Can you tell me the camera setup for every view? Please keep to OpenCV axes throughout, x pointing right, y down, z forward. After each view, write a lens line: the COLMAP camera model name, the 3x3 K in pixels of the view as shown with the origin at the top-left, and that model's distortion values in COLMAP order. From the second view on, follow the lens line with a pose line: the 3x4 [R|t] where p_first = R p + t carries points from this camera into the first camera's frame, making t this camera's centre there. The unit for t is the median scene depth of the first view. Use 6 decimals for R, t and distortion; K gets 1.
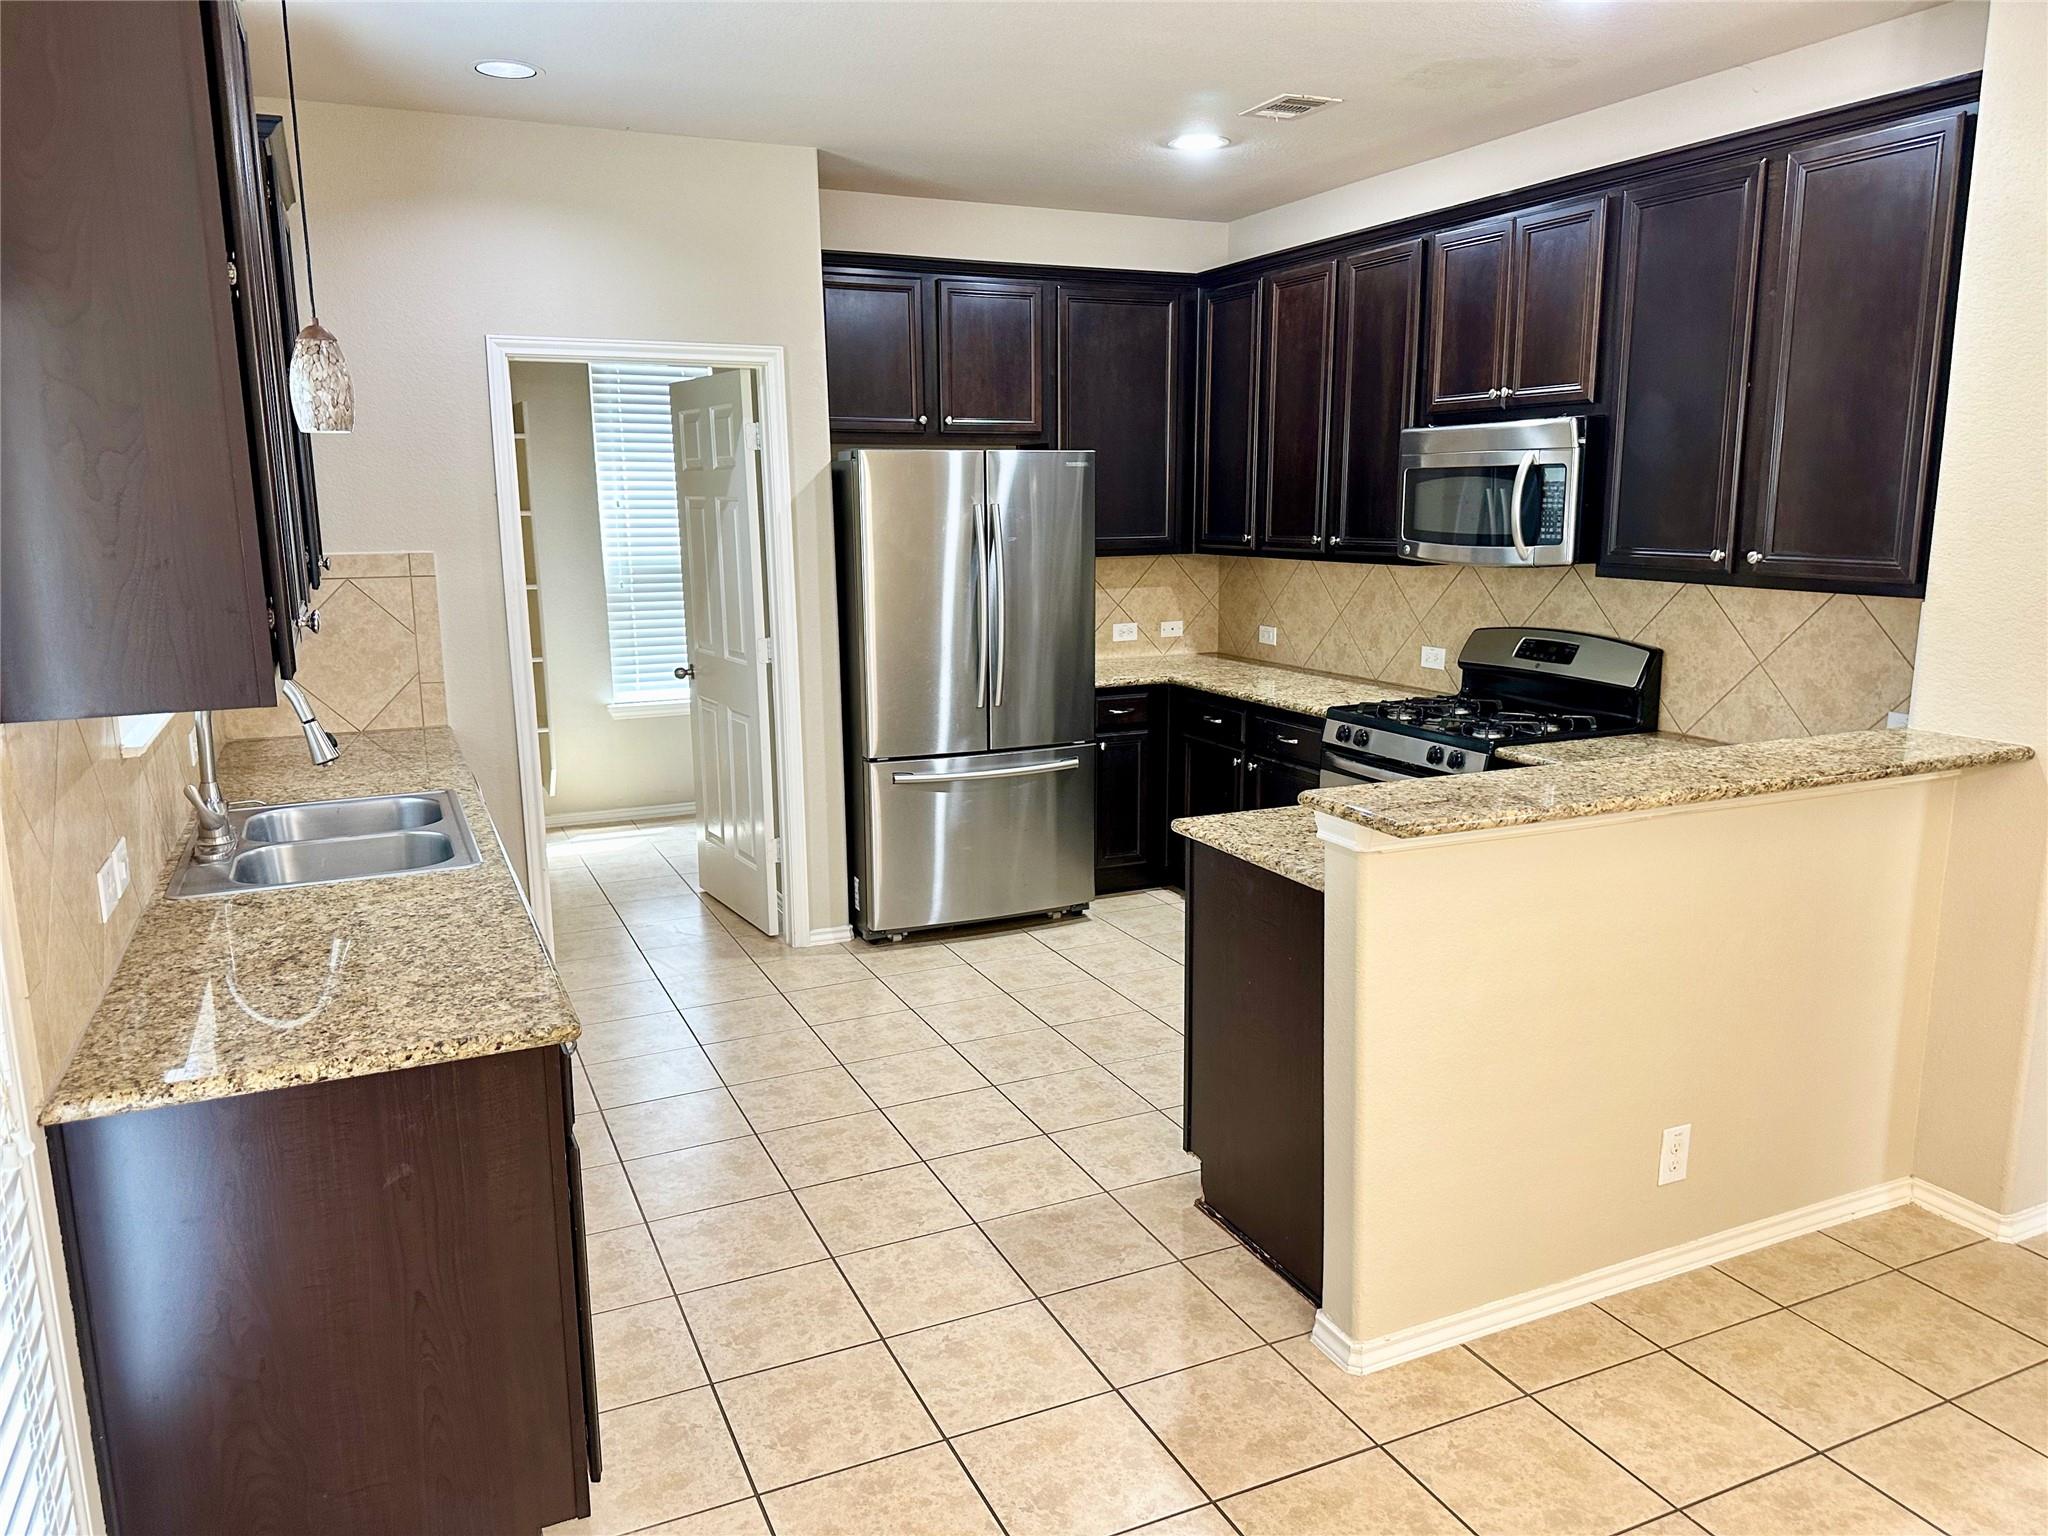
lens RADIAL K [[1432.1, 0, 1032.0], [0, 1432.1, 782.9], [0, 0, 1]] dist [0.005827, -0.004298]
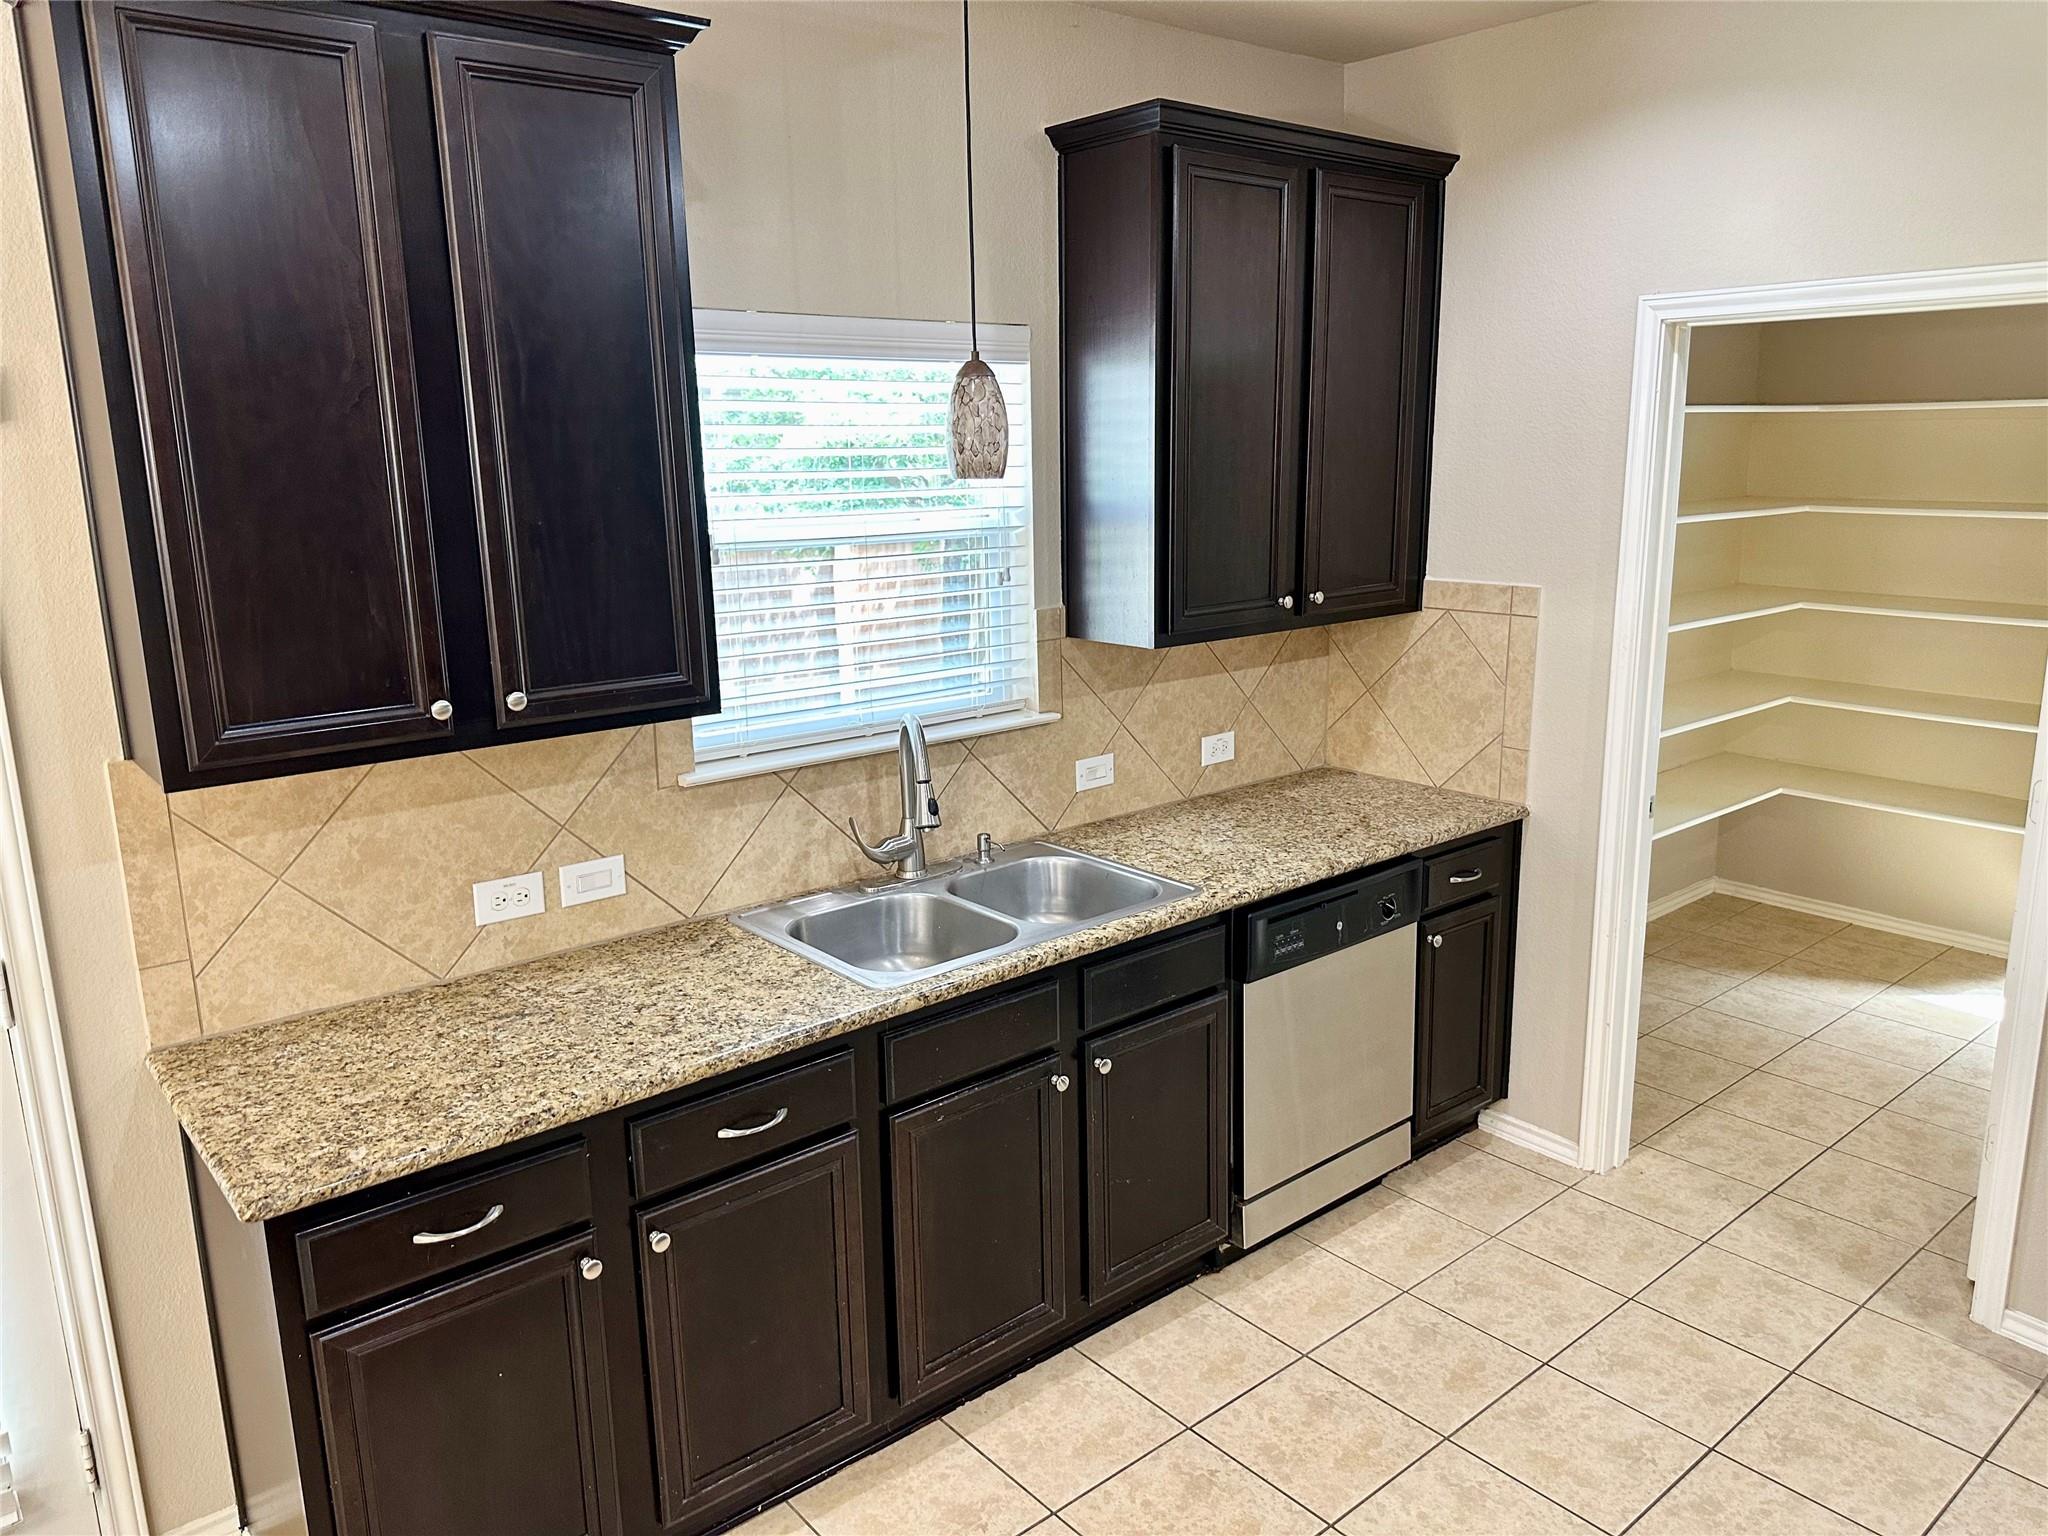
lens RADIAL K [[1432.1, 0, 1031.5], [0, 1432.1, 765.7], [0, 0, 1]] dist [0.005827, -0.004298]
pose [[0.276410, 0.211478, -0.937483, 0.261941], [-0.181596, 0.969408, 0.165137, -0.147596], [0.943727, 0.124597, 0.306357, 0.520297]]
